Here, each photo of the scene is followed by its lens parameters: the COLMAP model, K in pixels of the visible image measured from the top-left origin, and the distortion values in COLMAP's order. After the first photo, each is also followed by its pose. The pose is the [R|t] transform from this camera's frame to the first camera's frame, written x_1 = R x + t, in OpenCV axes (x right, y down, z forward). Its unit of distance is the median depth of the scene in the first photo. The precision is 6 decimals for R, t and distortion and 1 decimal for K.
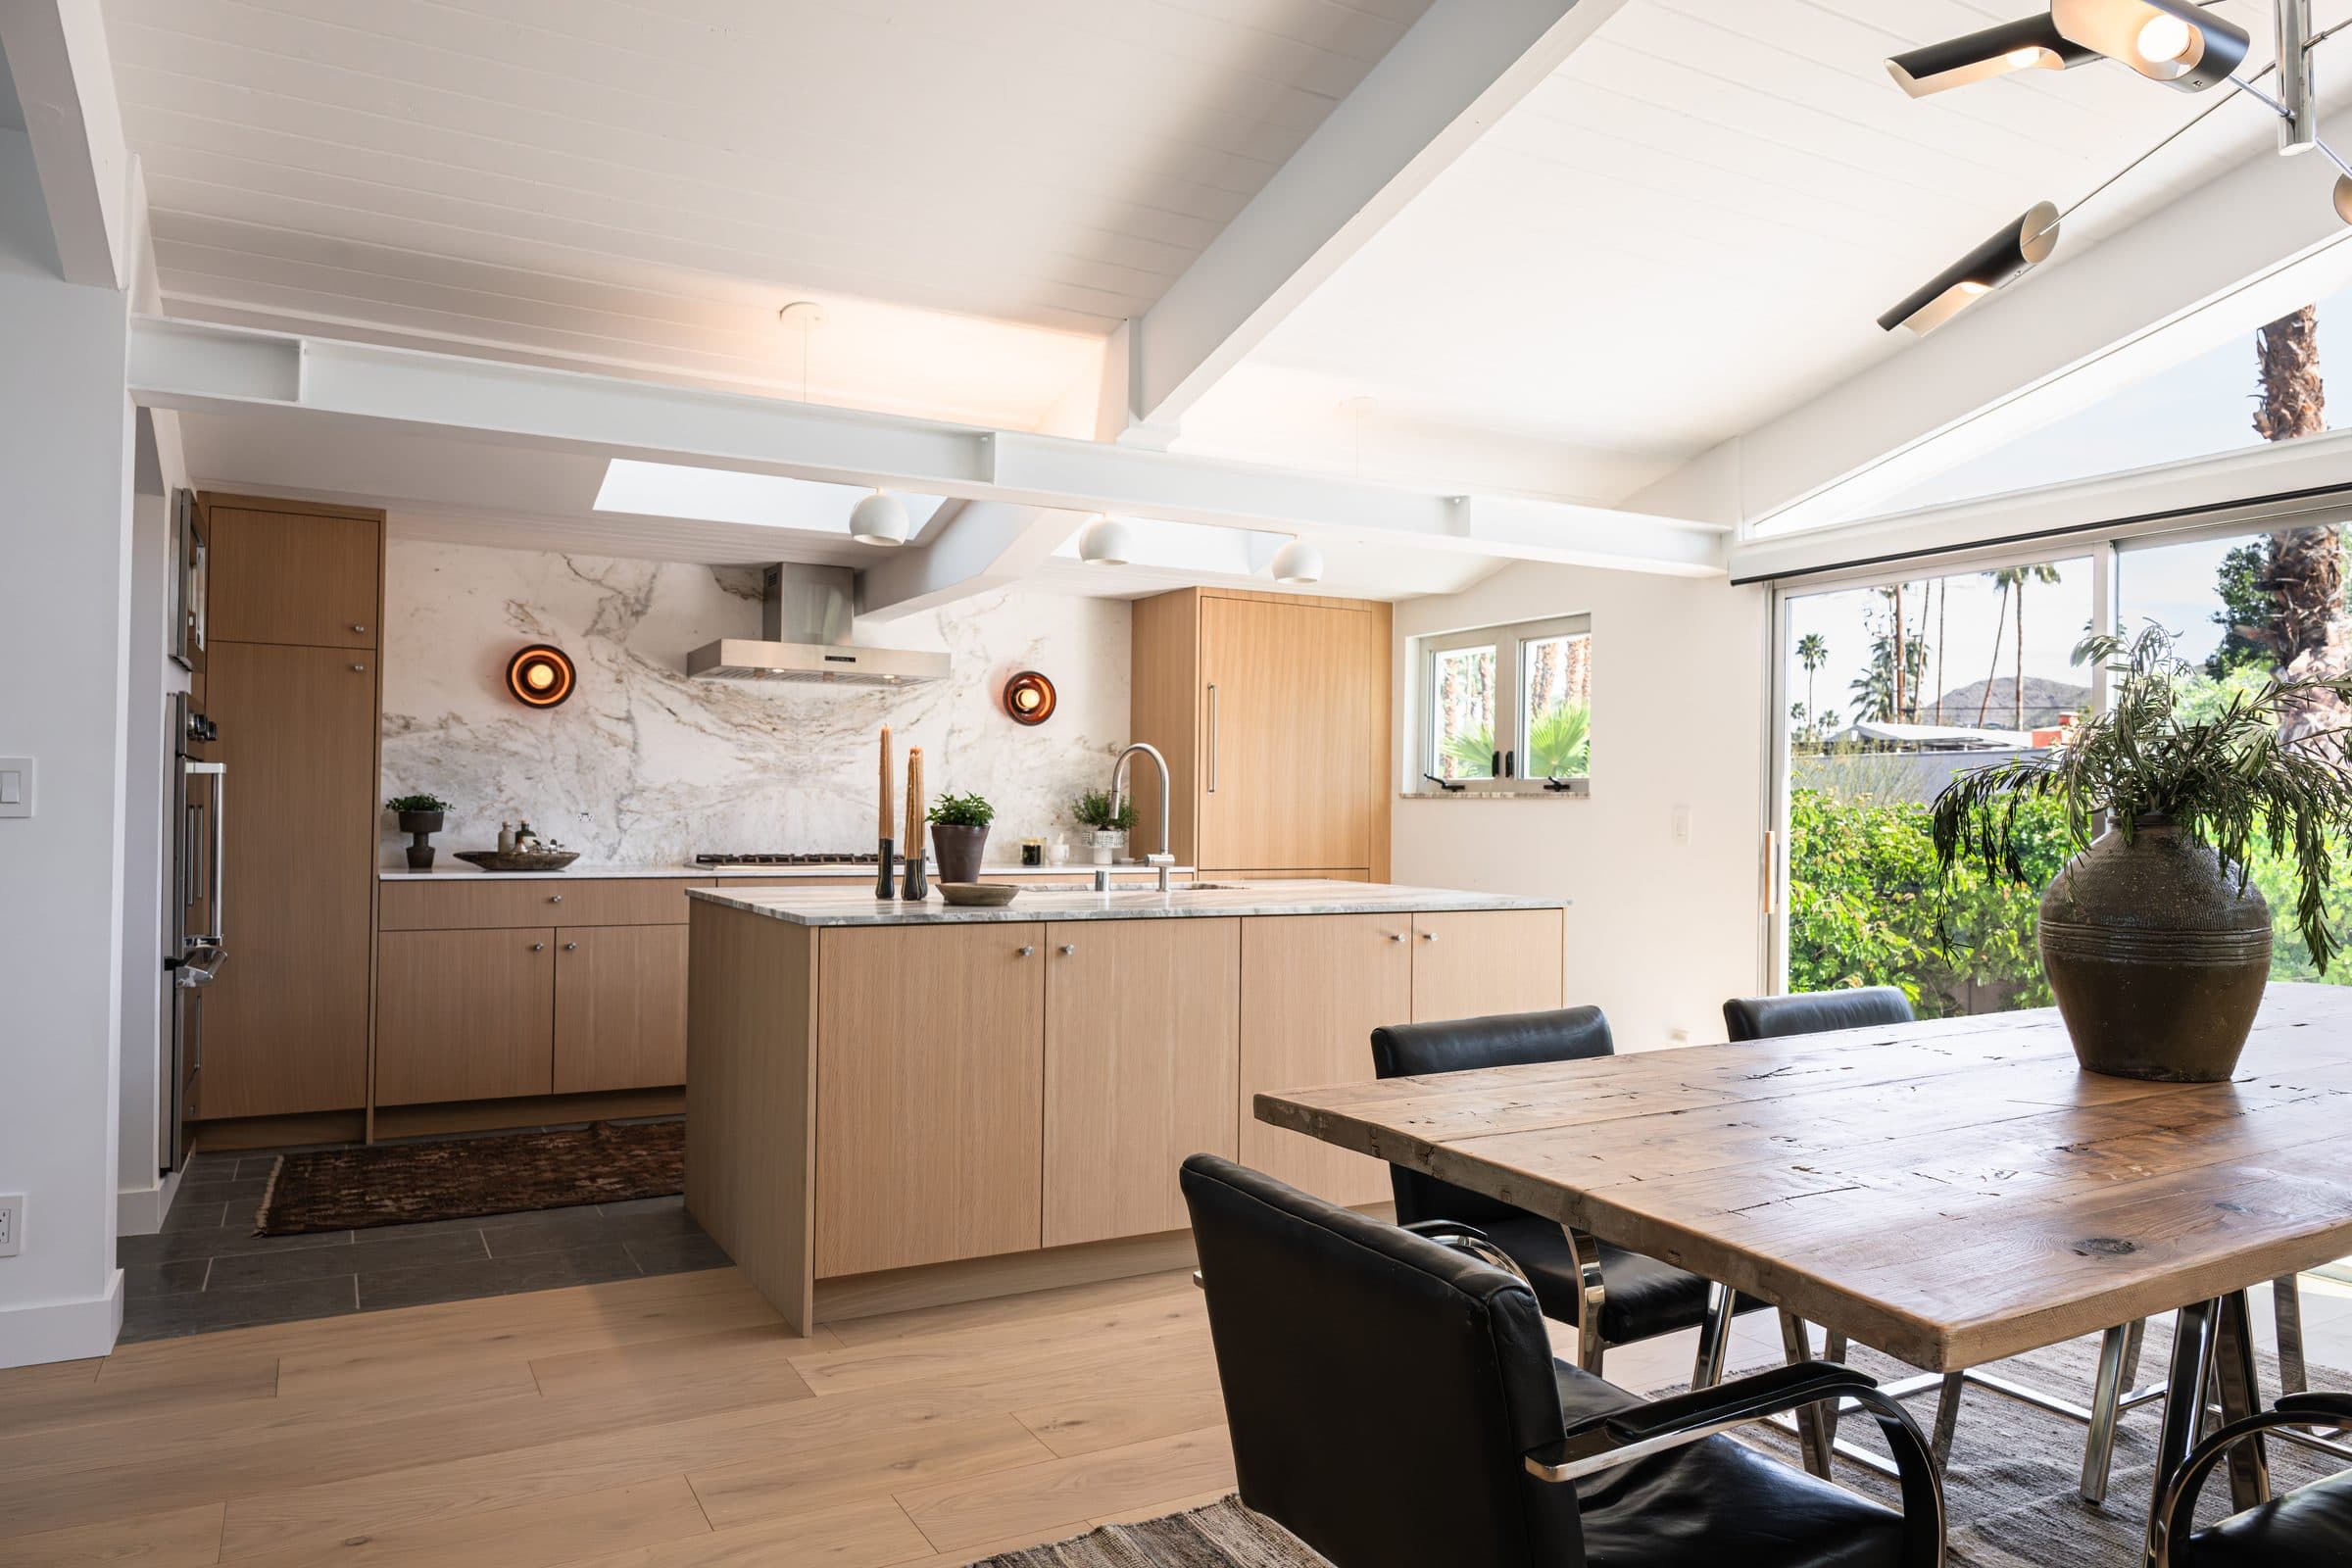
lens RADIAL K [[1538.5, 0, 1176.0], [0, 1538.5, 784.0], [0, 0, 1]] dist [-0.010215, 0.000629]
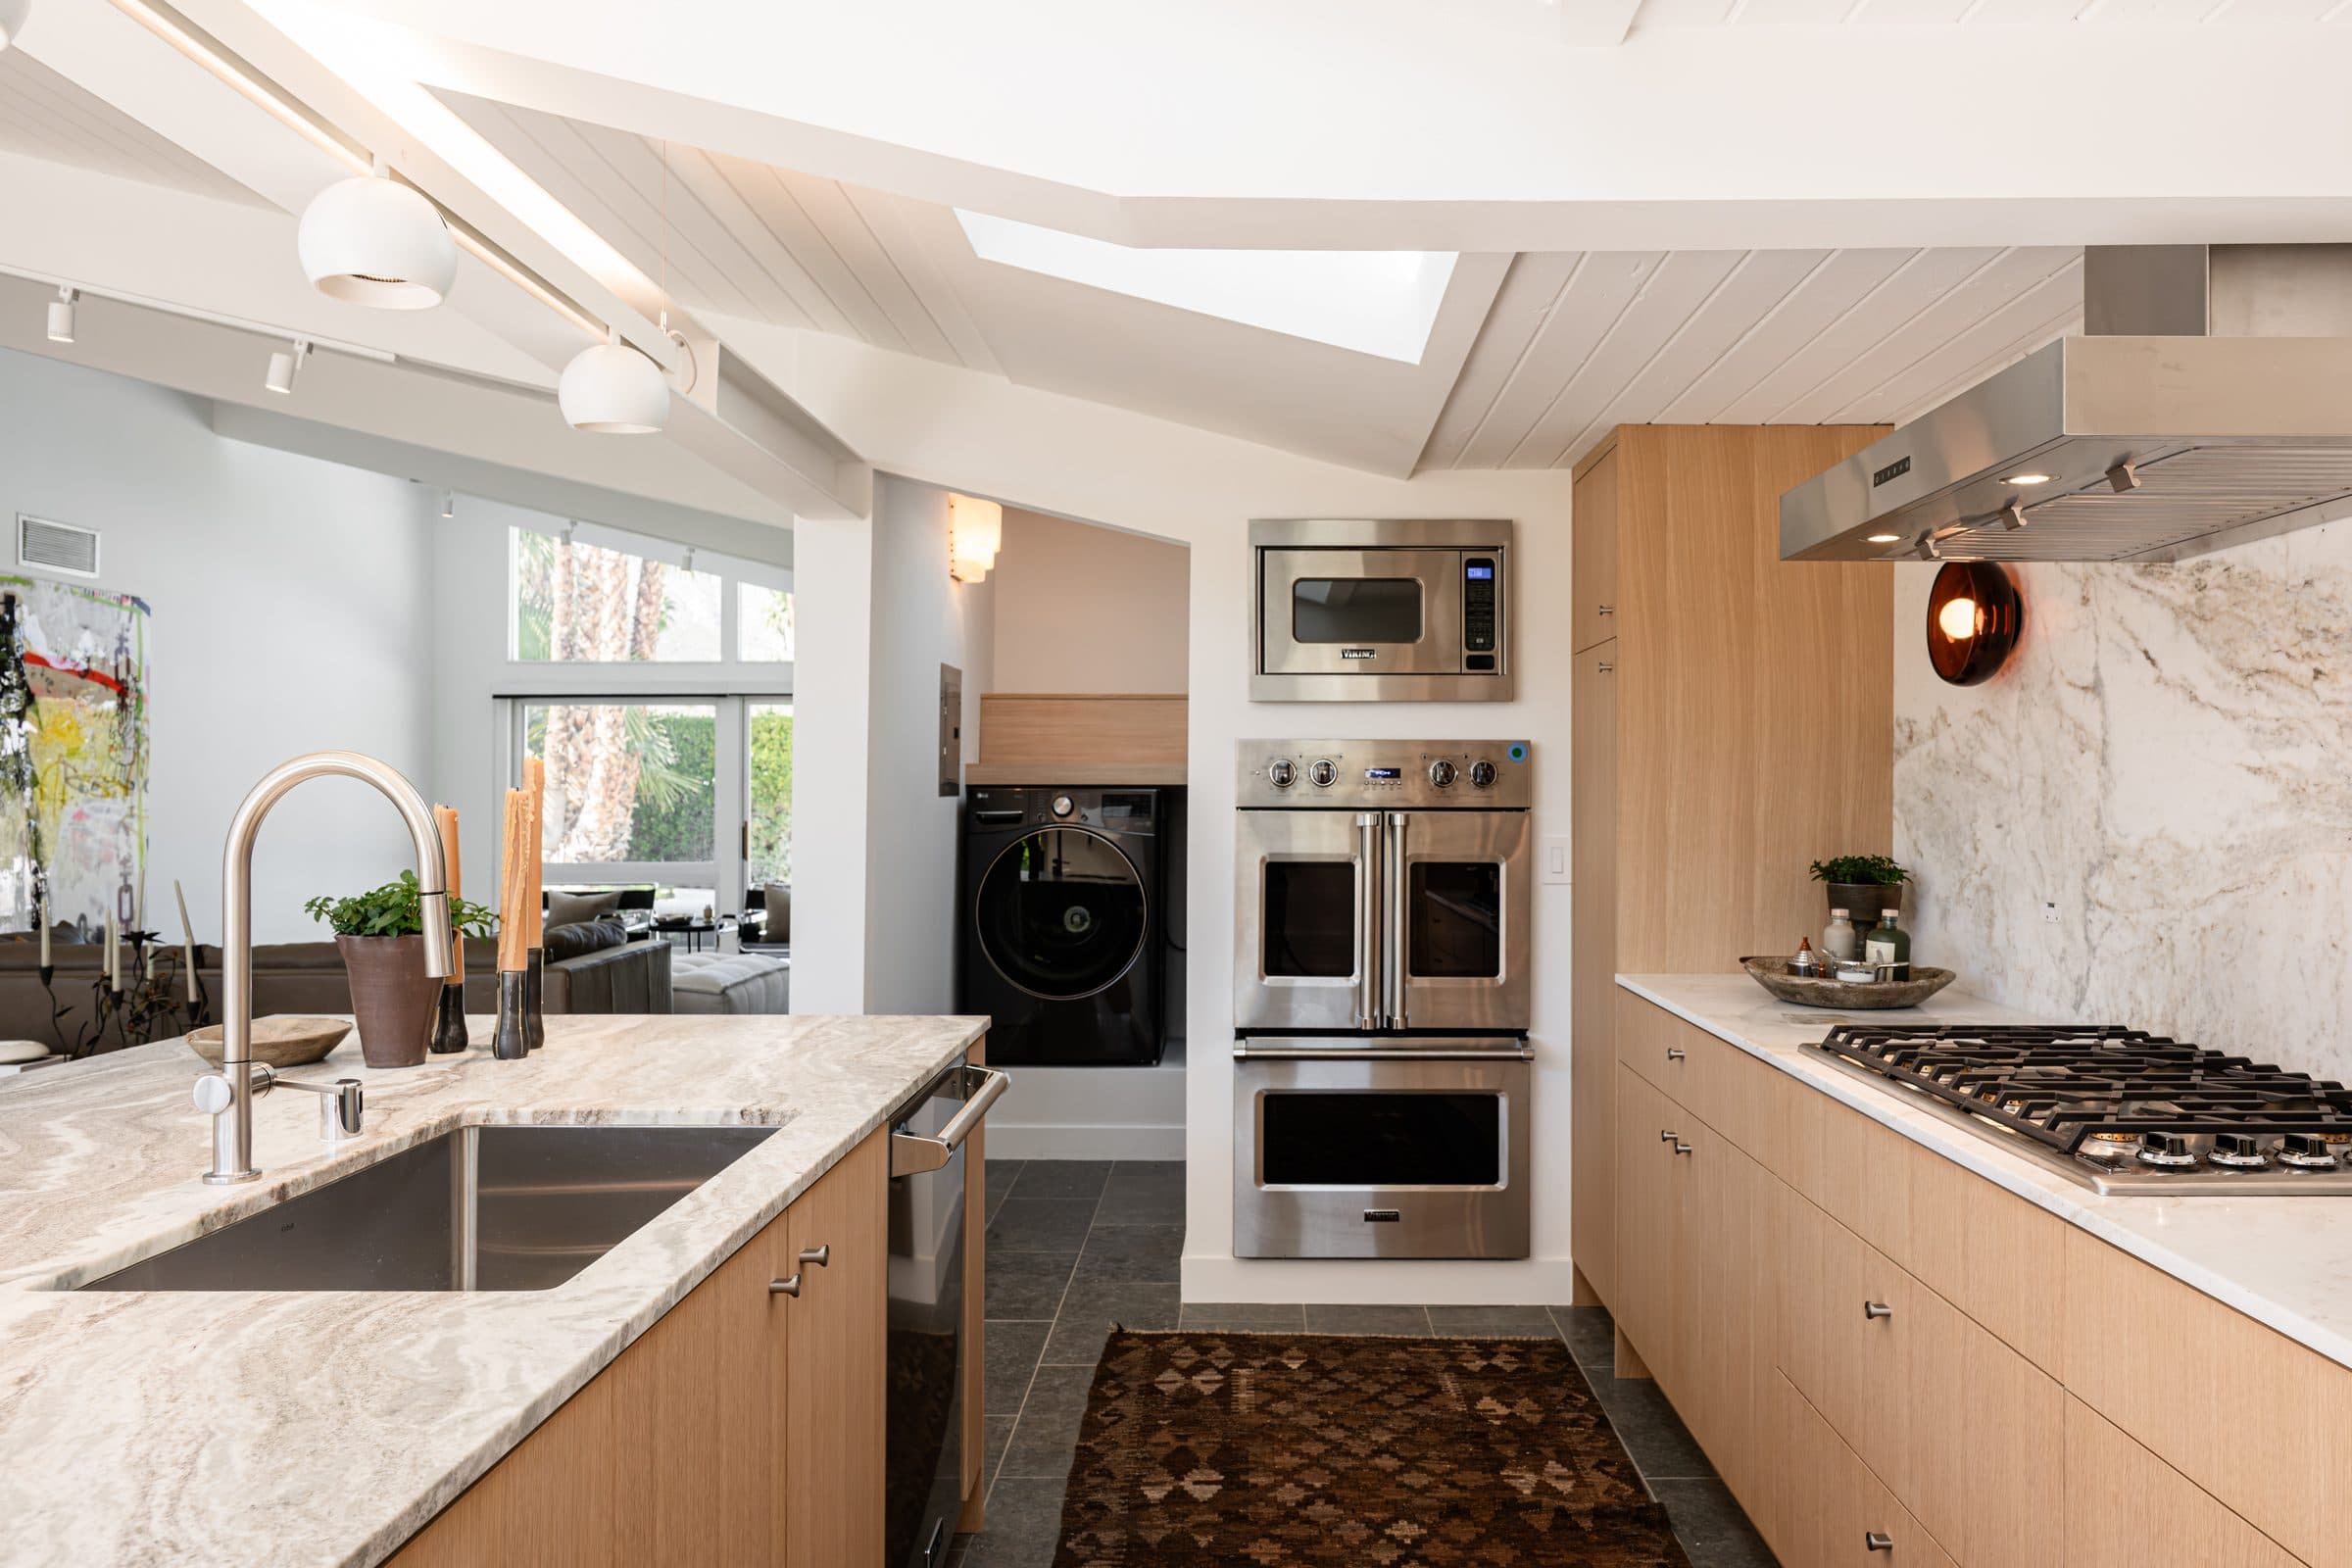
lens RADIAL K [[1643.1, 0, 1267.4], [0, 1643.1, 784.3], [0, 0, 1]] dist [-0.007846, -0.001262]
pose [[-0.479887, -0.017872, -0.877148, 0.149871], [0.006034, 0.999702, -0.023671, -0.005896], [0.877309, -0.016652, -0.479636, 1.011925]]
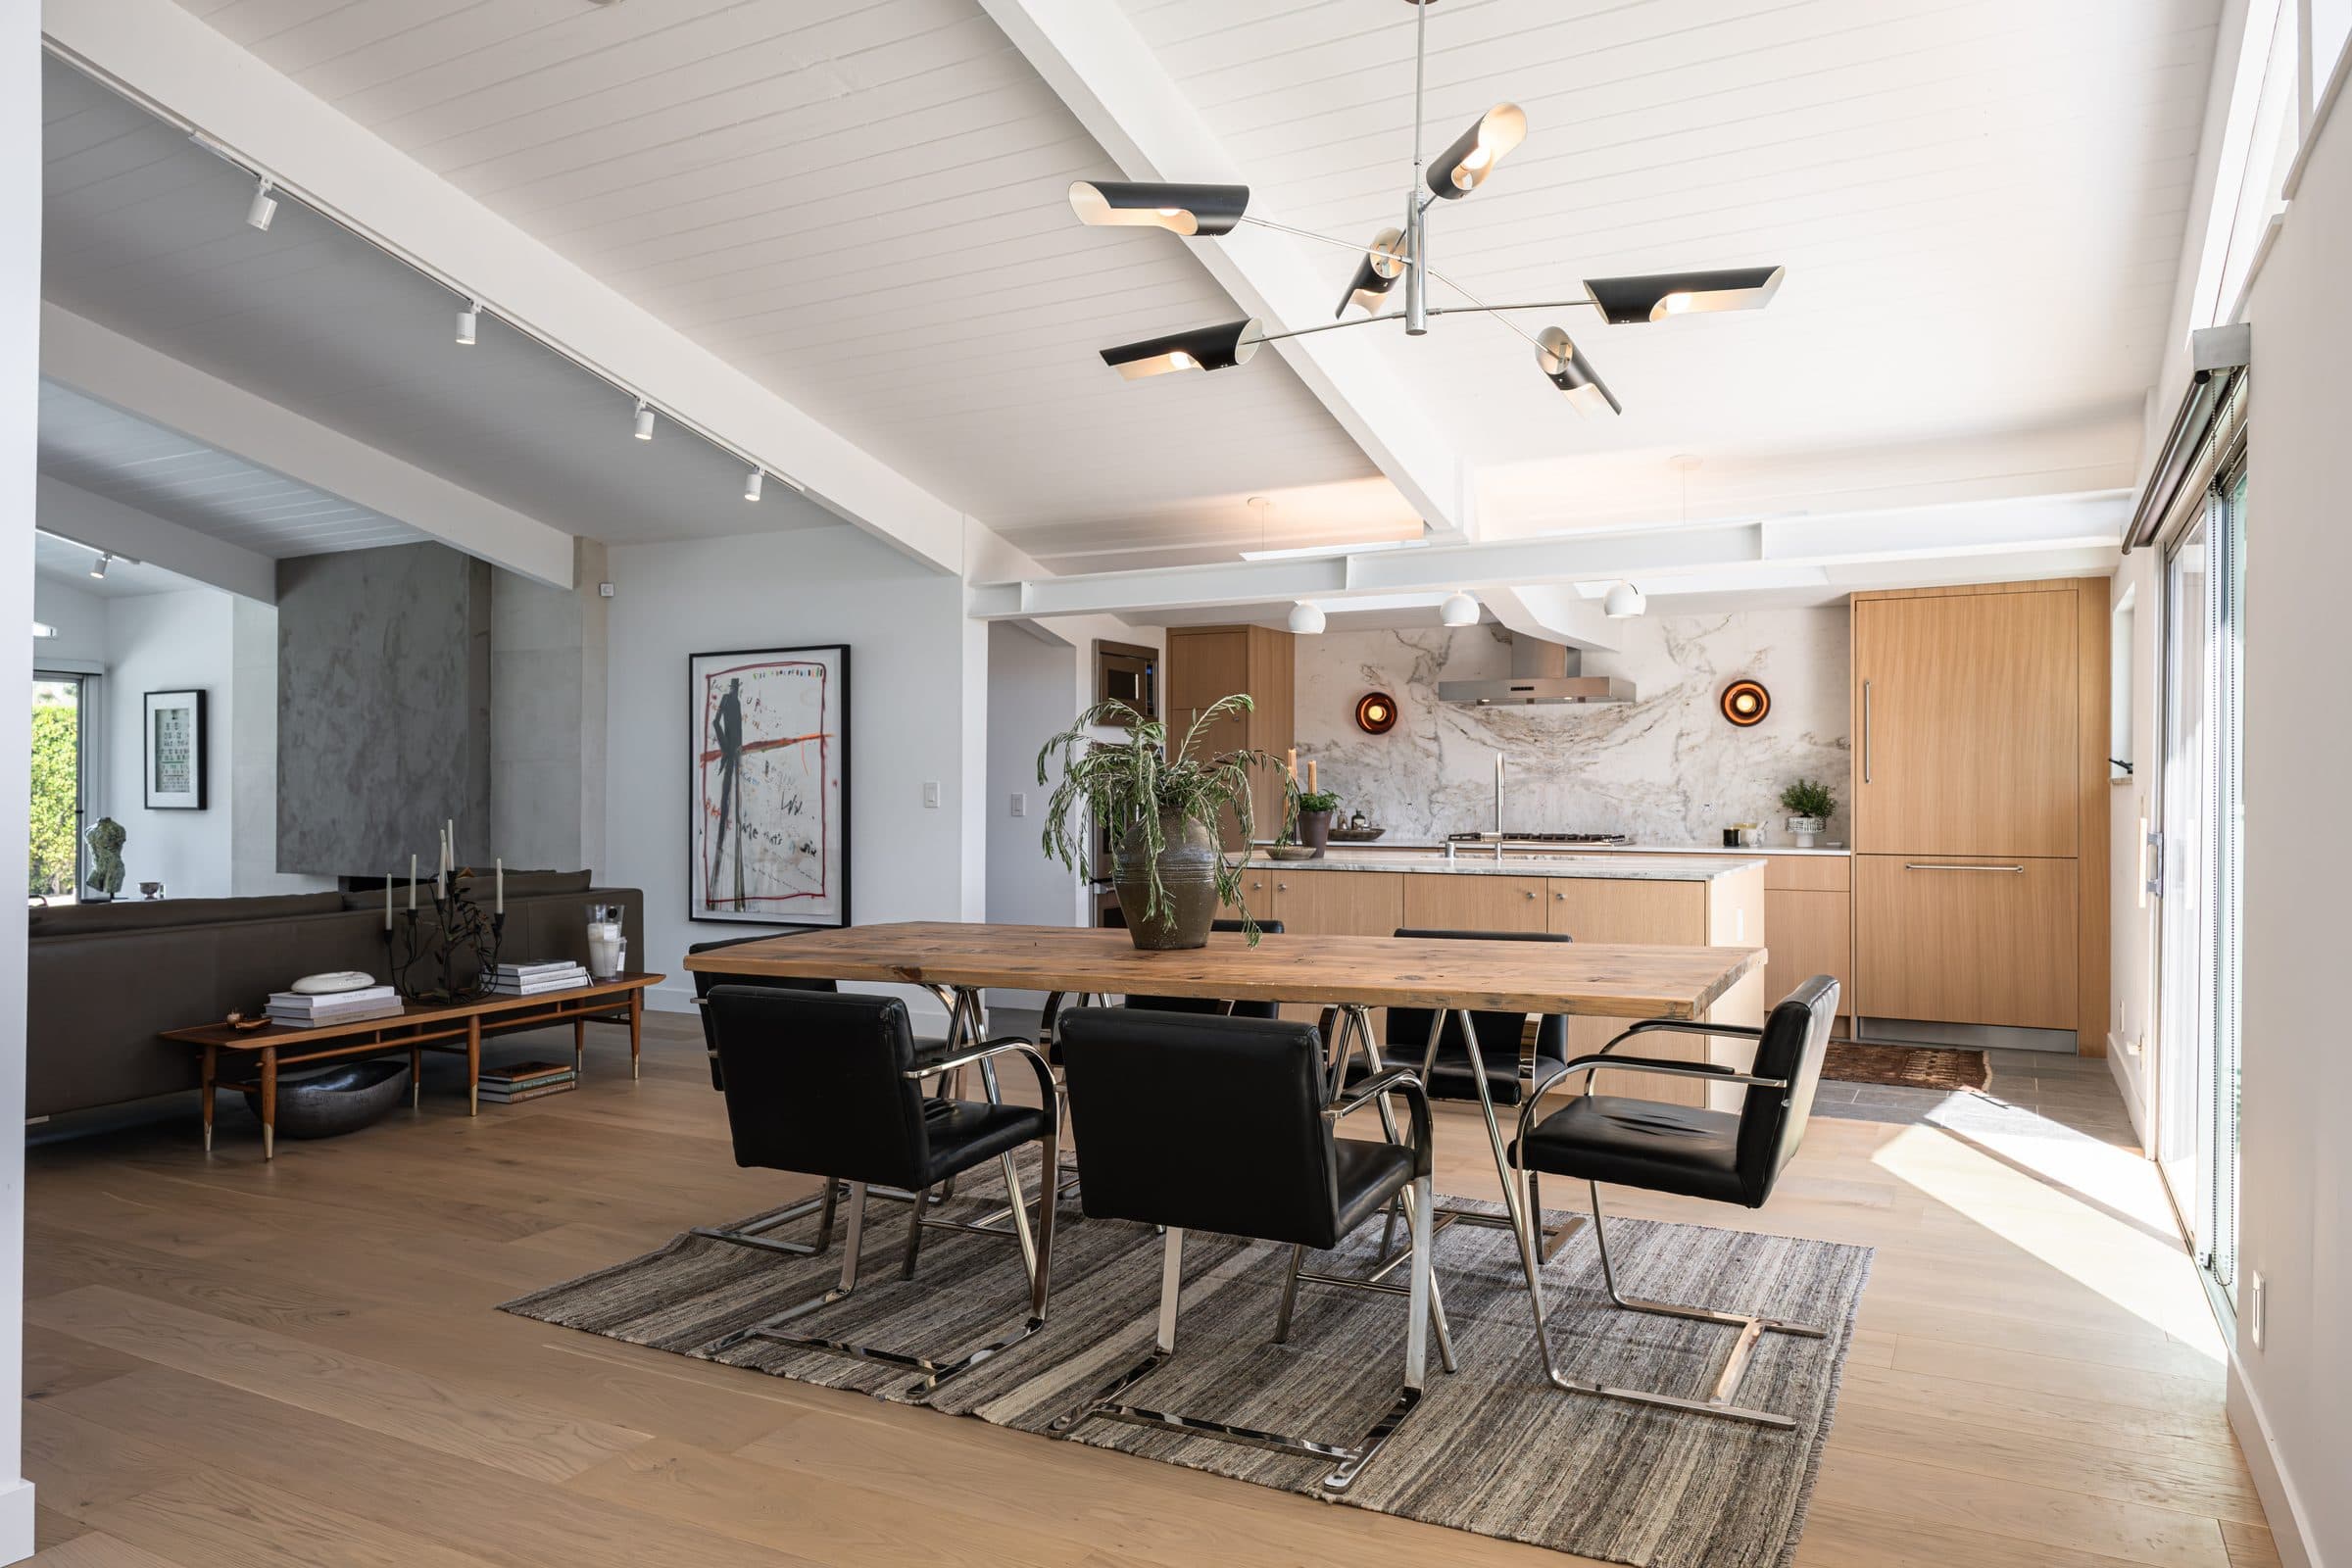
lens RADIAL K [[1538.5, 0, 1176.0], [0, 1538.5, 784.0], [0, 0, 1]] dist [-0.010215, 0.000629]
pose [[0.540679, -0.013709, -0.841117, 0.724780], [0.019897, 0.999796, -0.003506, 0.000903], [0.840993, -0.014840, 0.540842, 0.011584]]
